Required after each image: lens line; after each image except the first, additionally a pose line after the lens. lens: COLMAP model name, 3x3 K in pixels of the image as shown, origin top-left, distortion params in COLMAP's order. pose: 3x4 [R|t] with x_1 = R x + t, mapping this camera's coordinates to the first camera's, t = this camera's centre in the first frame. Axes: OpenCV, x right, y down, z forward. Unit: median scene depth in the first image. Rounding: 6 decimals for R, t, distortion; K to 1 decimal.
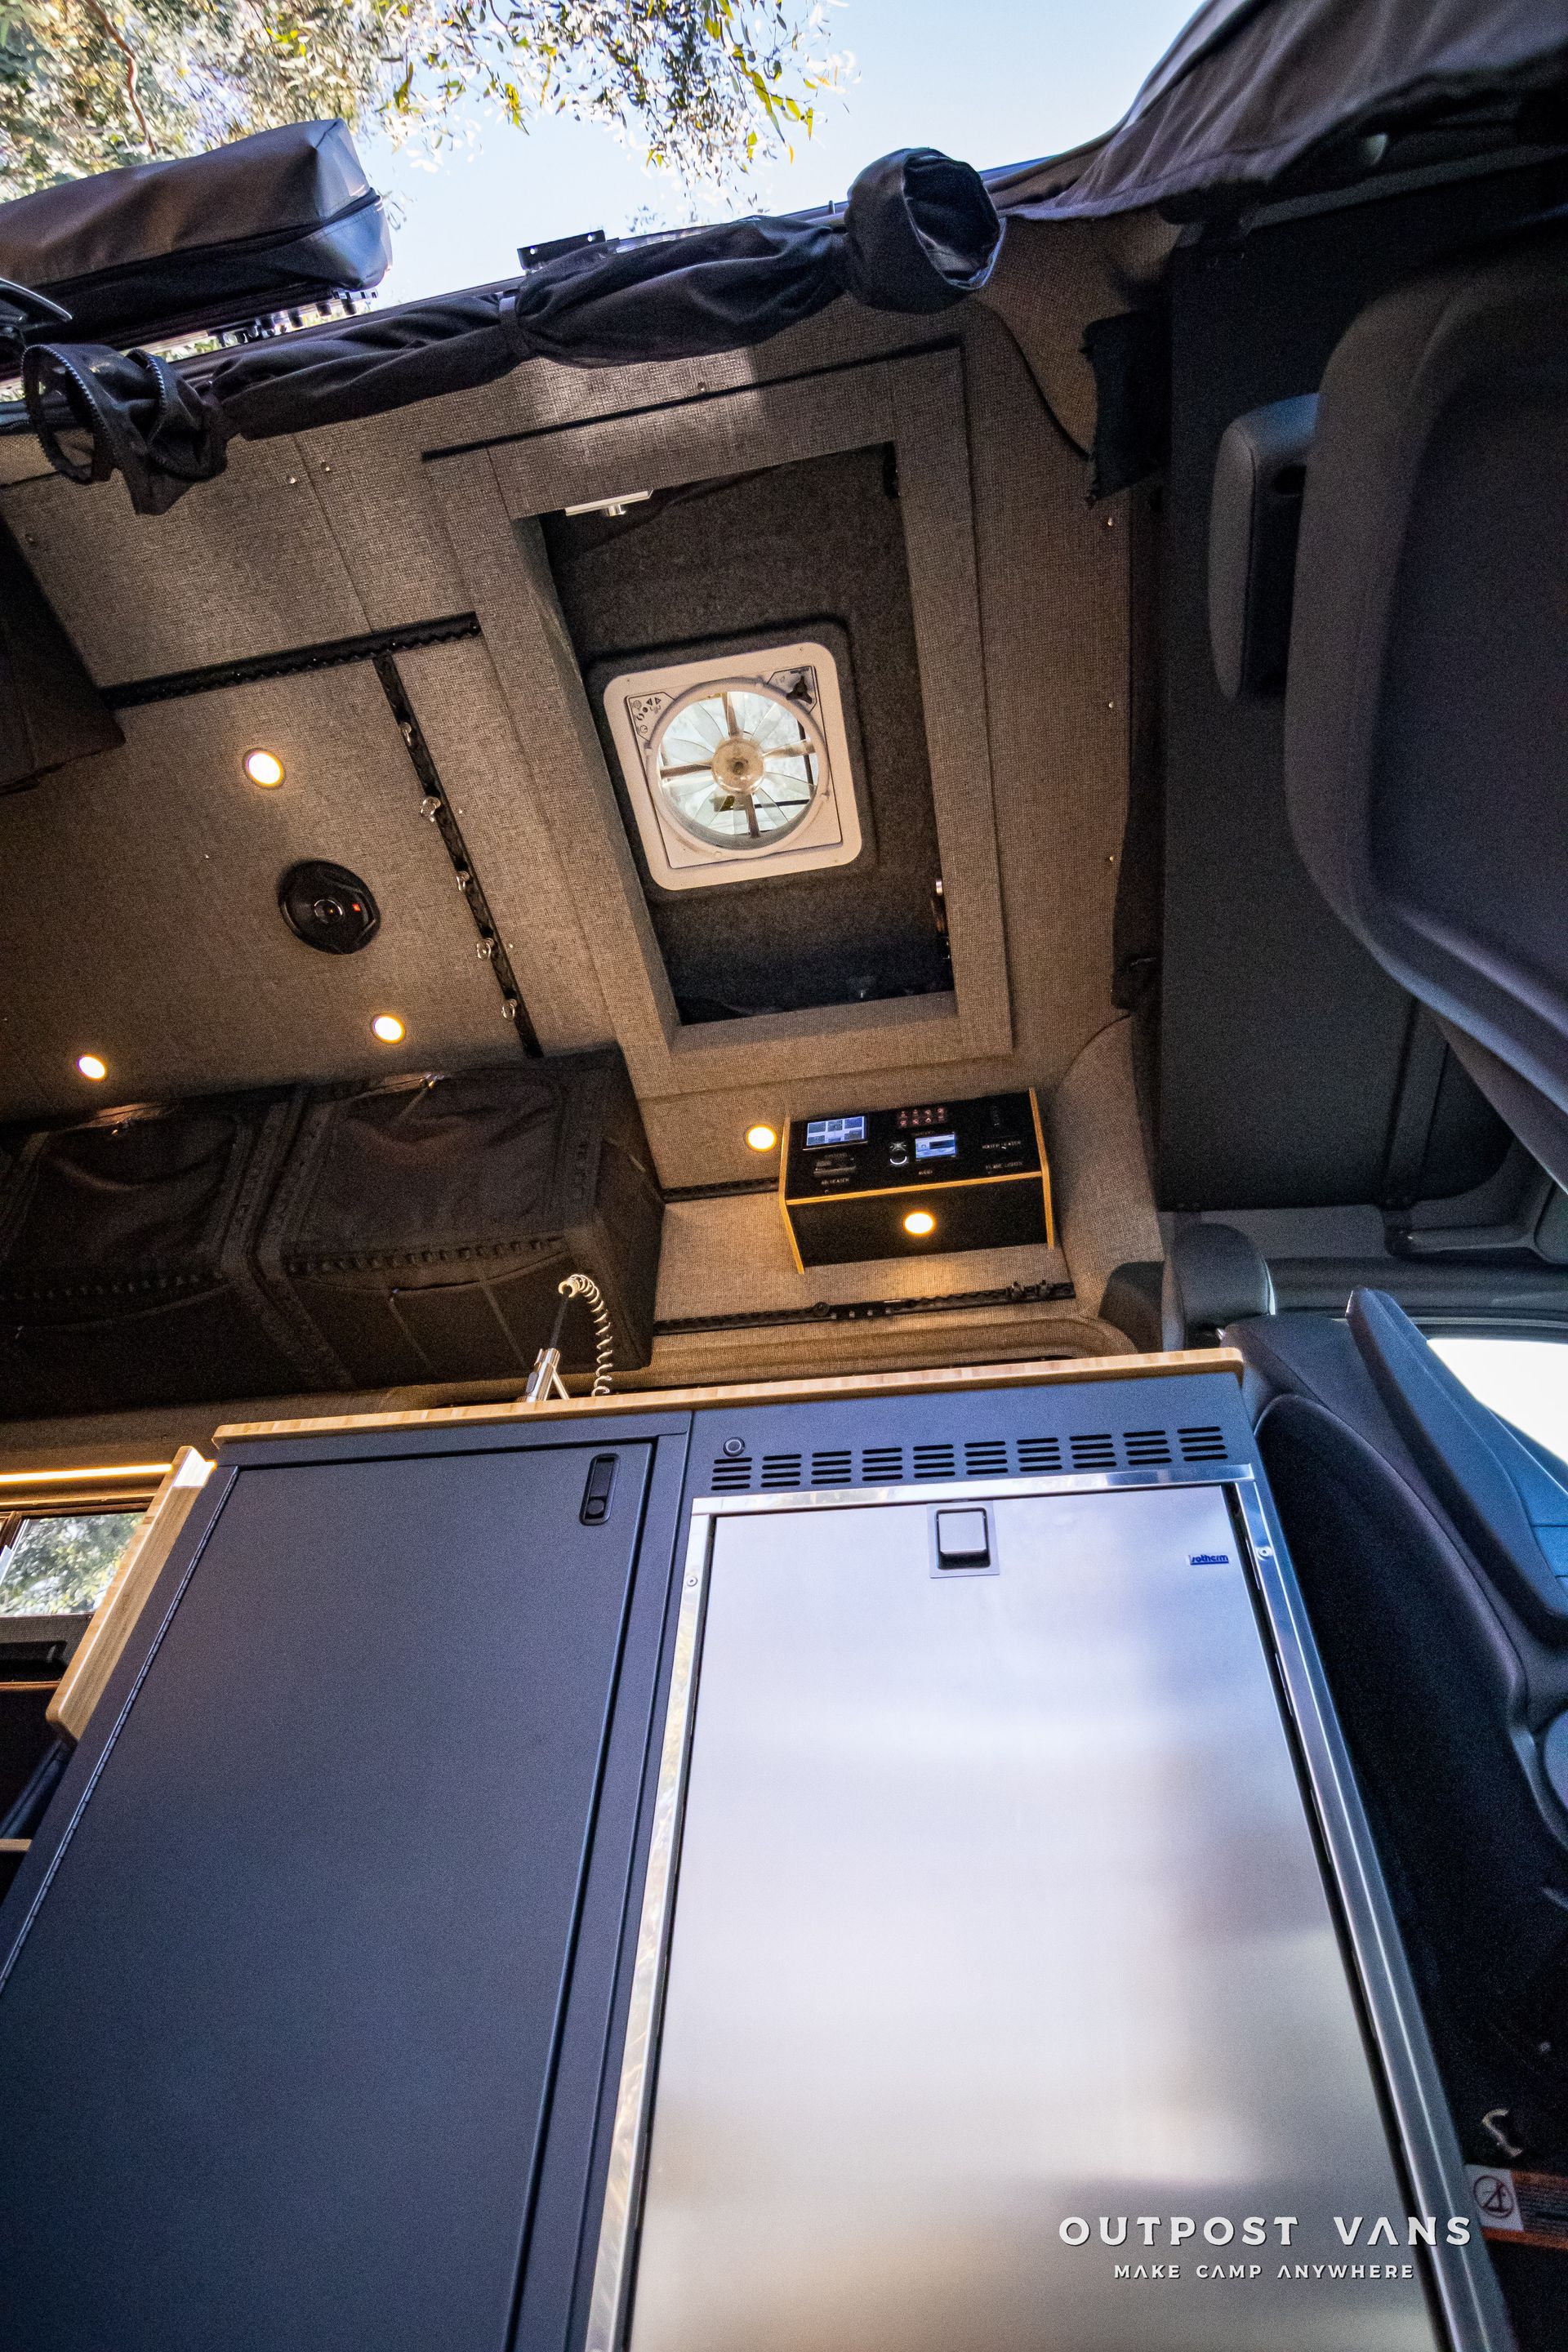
lens RADIAL K [[1176.9, 0, 788.2], [0, 1176.9, 1174.6], [0, 0, 1]] dist [0.000335, -0.024466]
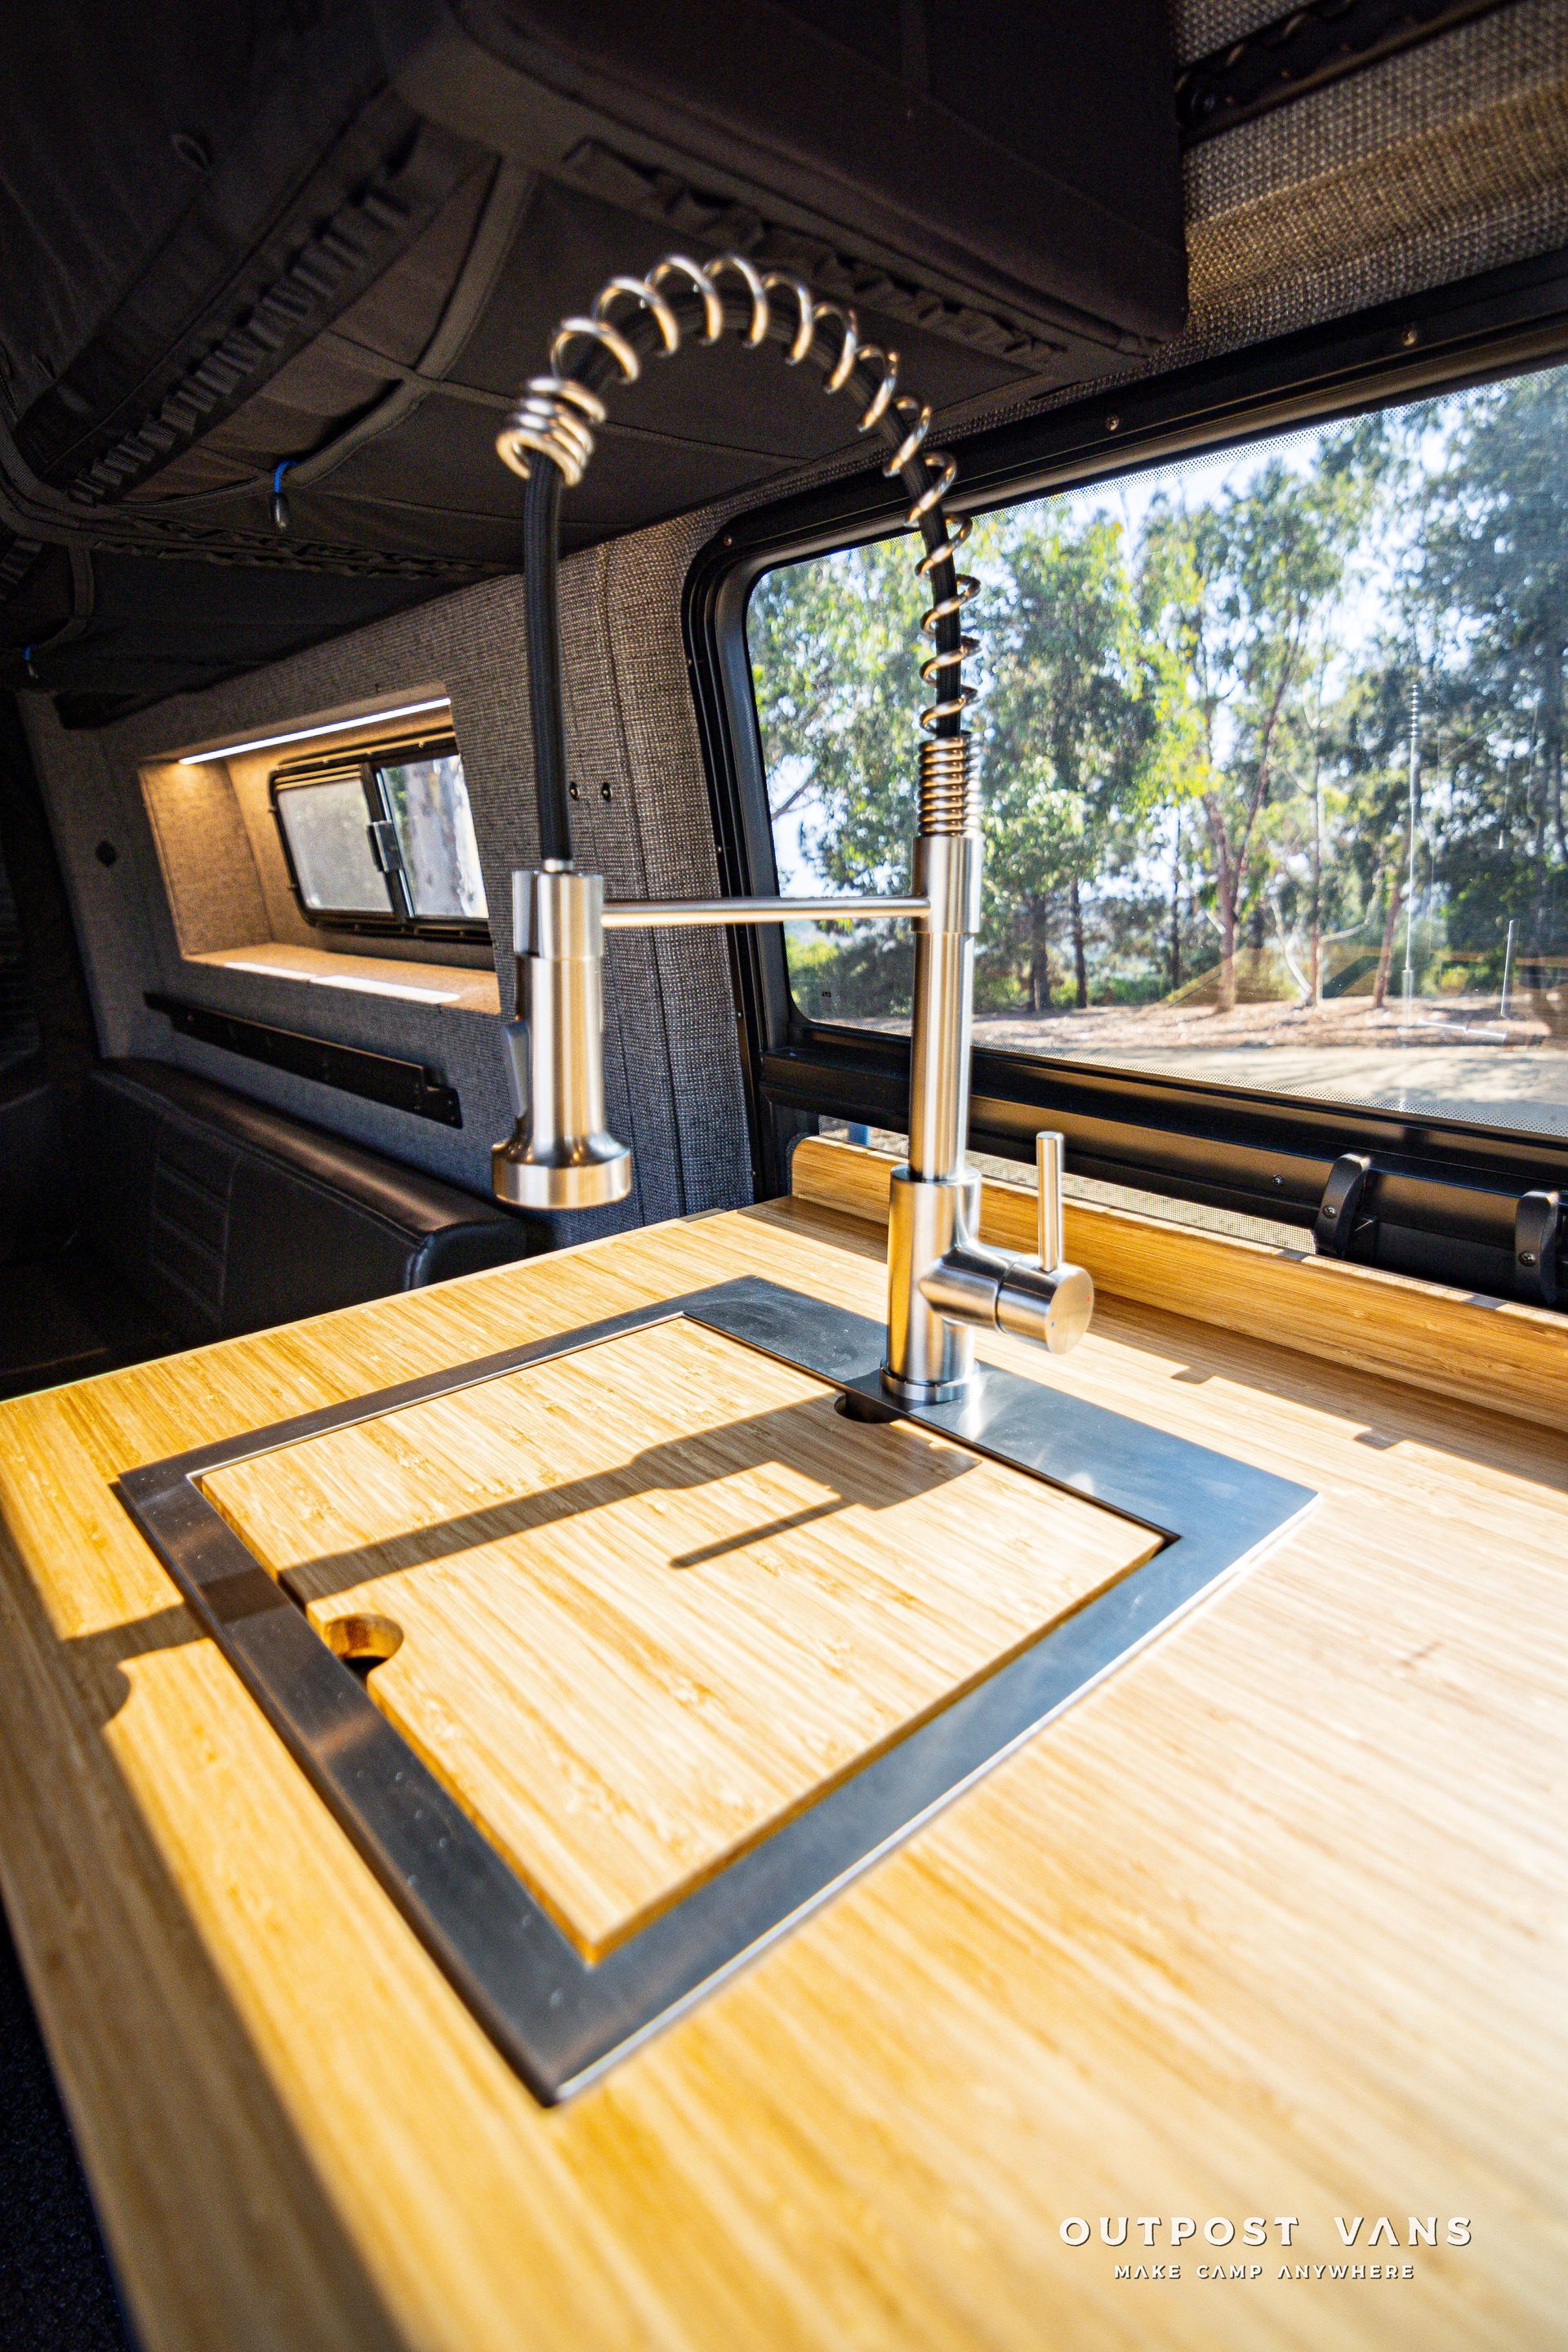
lens RADIAL K [[1198.2, 0, 782.8], [0, 1198.2, 1169.3], [0, 0, 1]] dist [-0.021580, -0.003617]
pose [[0.787142, 0.103145, -0.608086, -0.014711], [0.492894, 0.487467, 0.720716, 0.027365], [0.370760, -0.867028, 0.332866, 0.764381]]
